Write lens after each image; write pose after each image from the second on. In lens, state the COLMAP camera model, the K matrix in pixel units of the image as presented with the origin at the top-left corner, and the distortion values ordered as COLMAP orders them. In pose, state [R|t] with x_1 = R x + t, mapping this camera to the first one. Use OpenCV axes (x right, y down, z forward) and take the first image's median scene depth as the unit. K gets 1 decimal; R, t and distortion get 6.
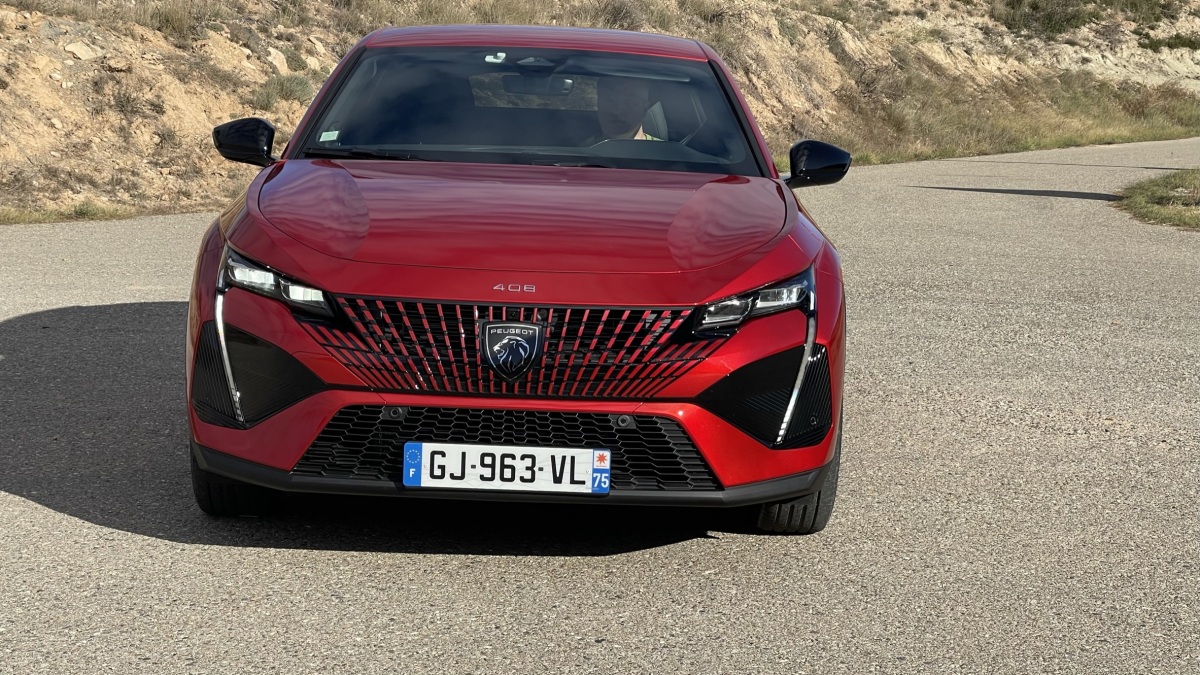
lens RADIAL K [[2161.0, 0, 600.0], [0, 2161.0, 337.5], [0, 0, 1]] dist [0.196085, -0.015346]
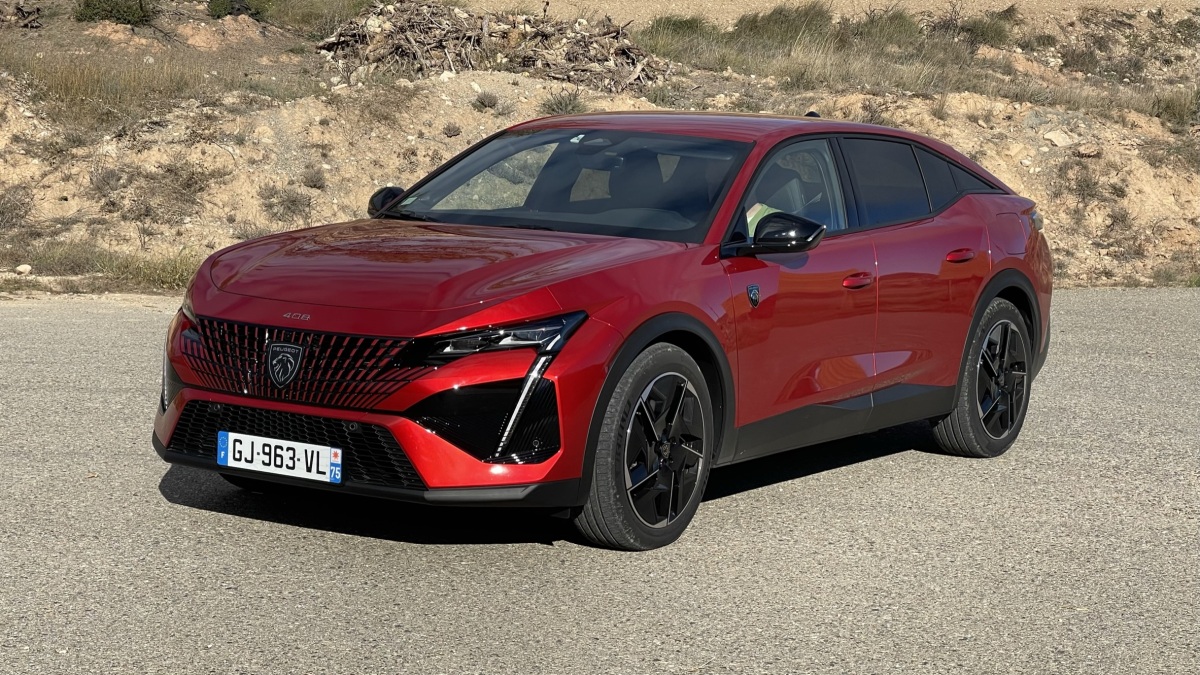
lens RADIAL K [[2161.0, 0, 600.0], [0, 2161.0, 337.5], [0, 0, 1]] dist [0.196085, -0.015346]
pose [[0.830012, 0.048298, -0.555650, 0.822091], [-0.070379, 0.997350, -0.018437, 0.000466], [0.553287, 0.054409, 0.831212, 0.037286]]
